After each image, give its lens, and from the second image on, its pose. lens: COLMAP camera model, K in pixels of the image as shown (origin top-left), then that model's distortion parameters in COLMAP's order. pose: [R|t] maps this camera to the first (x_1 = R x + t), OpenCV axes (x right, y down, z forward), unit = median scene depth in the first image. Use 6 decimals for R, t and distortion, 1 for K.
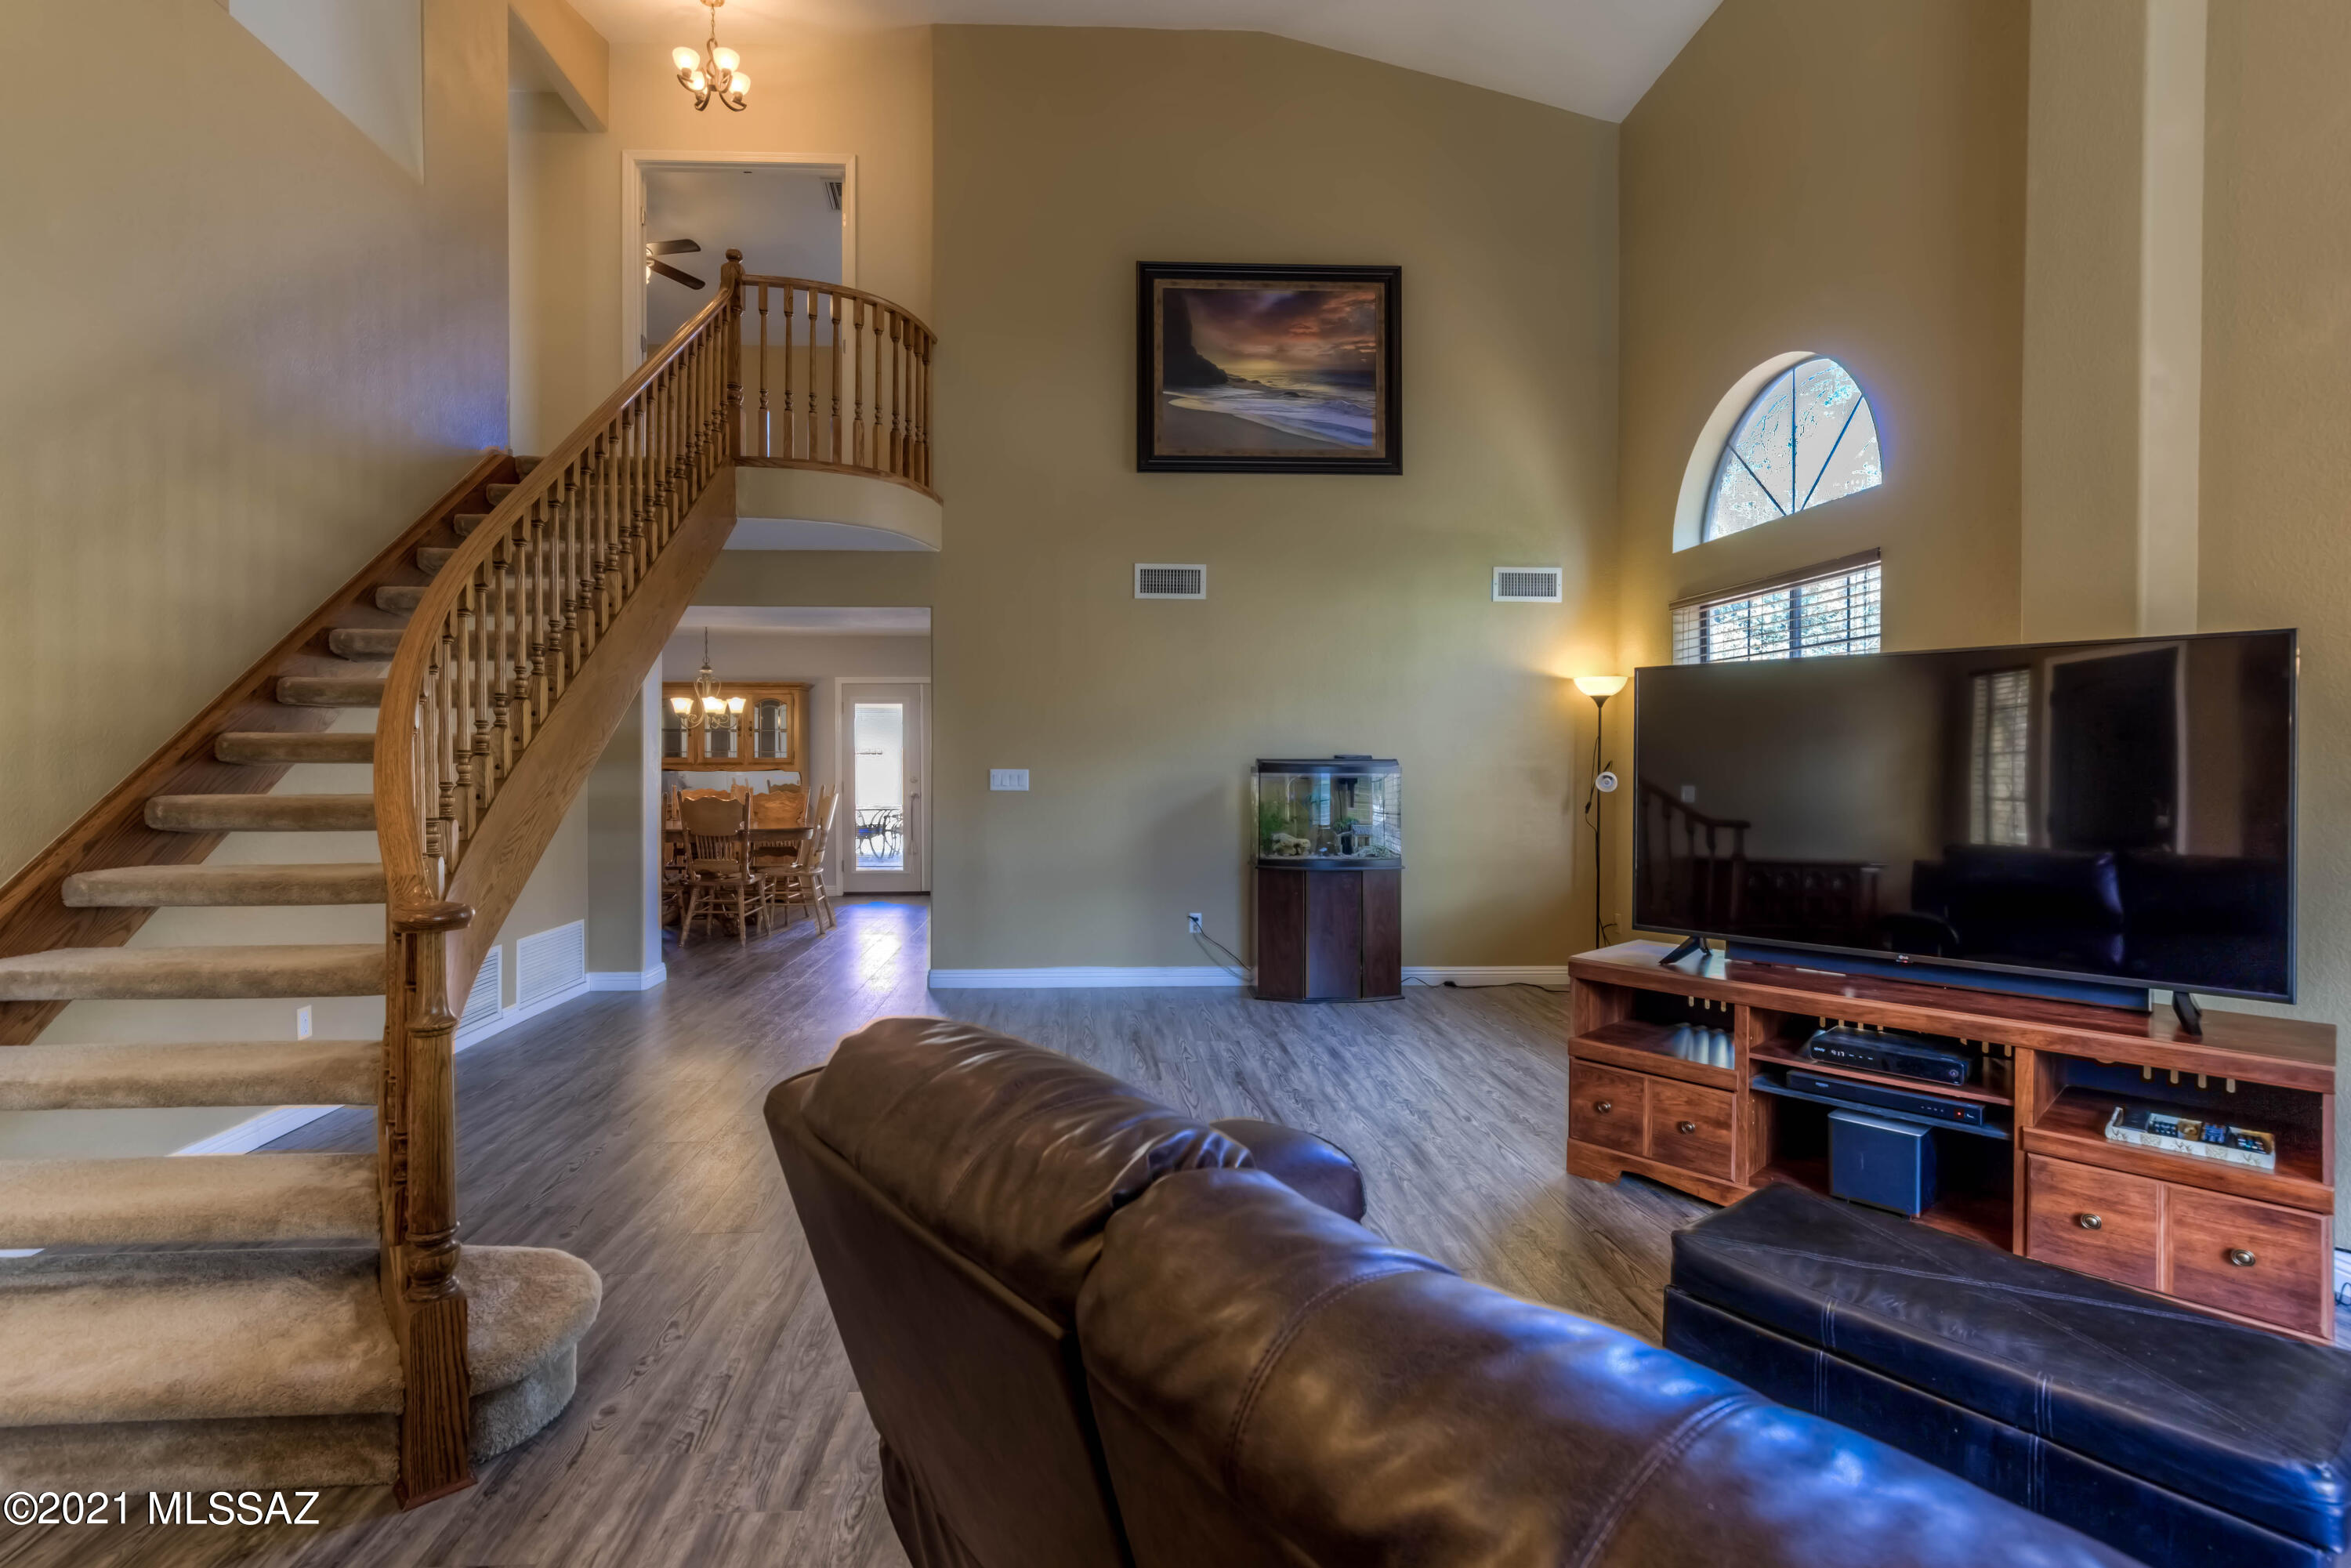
lens RADIAL K [[1104.9, 0, 1172.0], [0, 1104.9, 772.5], [0, 0, 1]] dist [-0.008199, 0.004430]
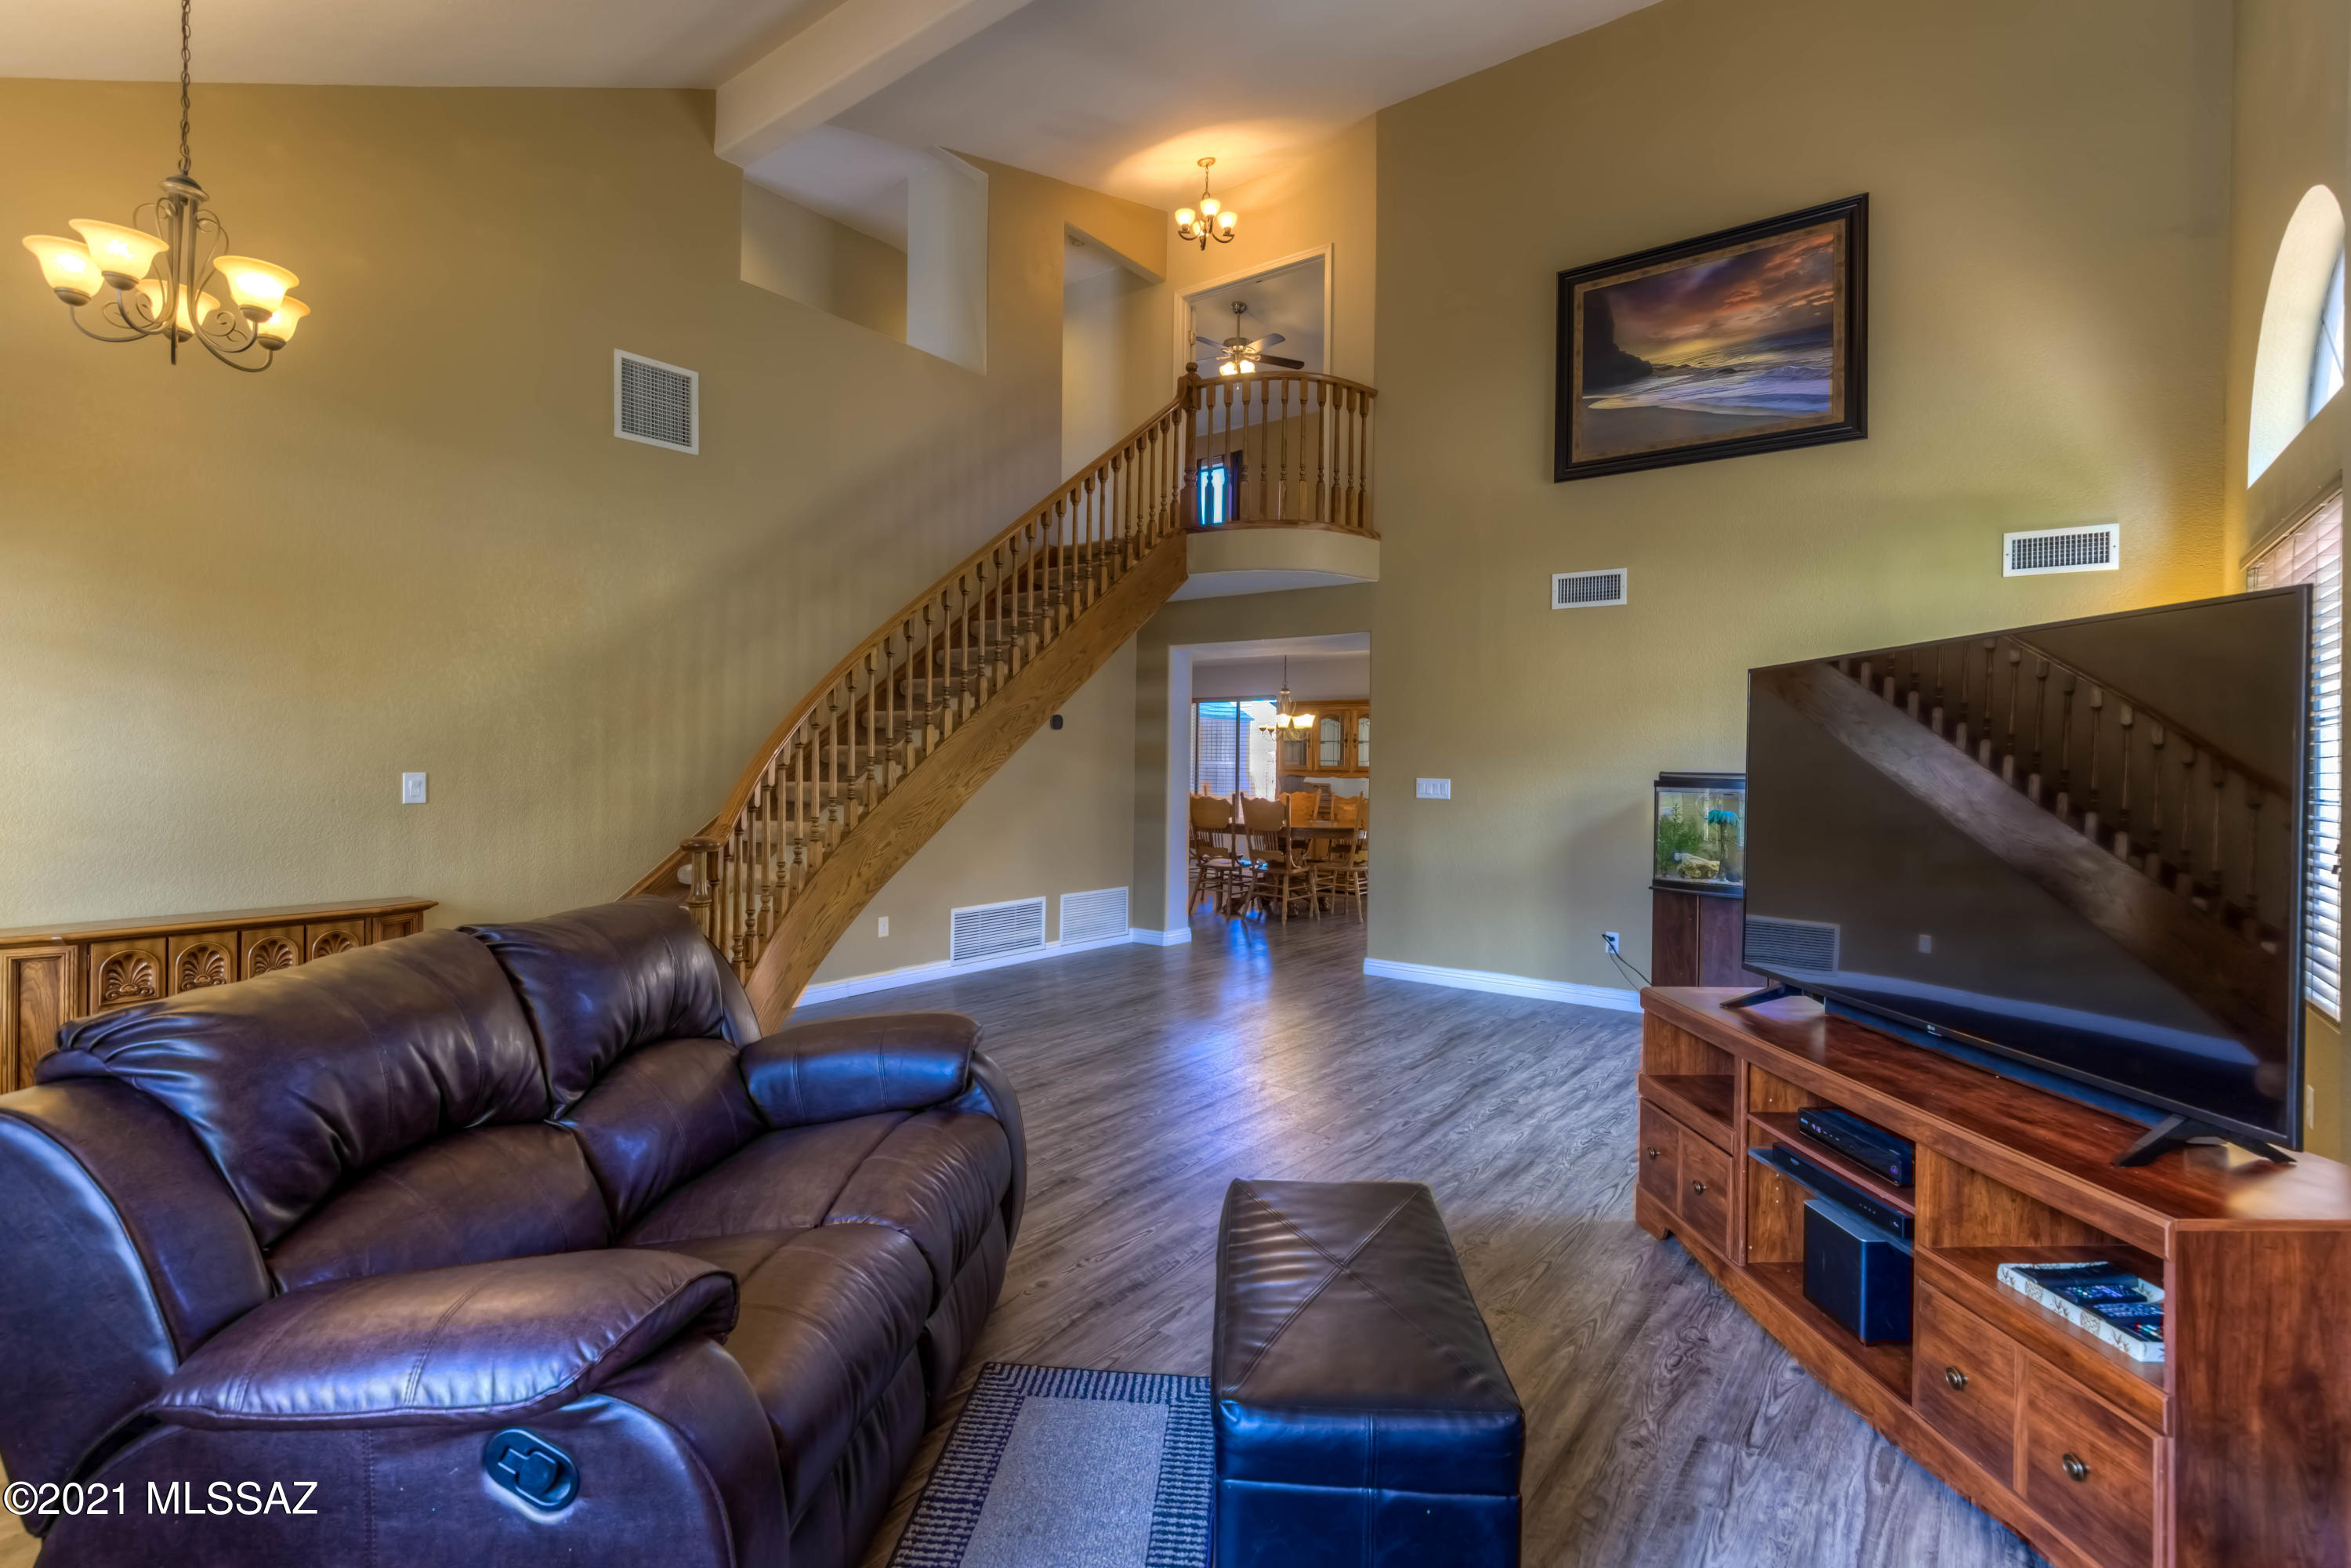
lens RADIAL K [[1104.9, 0, 1180.2], [0, 1104.9, 770.5], [0, 0, 1]] dist [-0.008199, 0.004430]
pose [[0.771224, 0.013245, -0.636426, 0.343847], [-0.021147, 0.999765, -0.004820, -0.000681], [0.636213, 0.017176, 0.771323, 0.020967]]
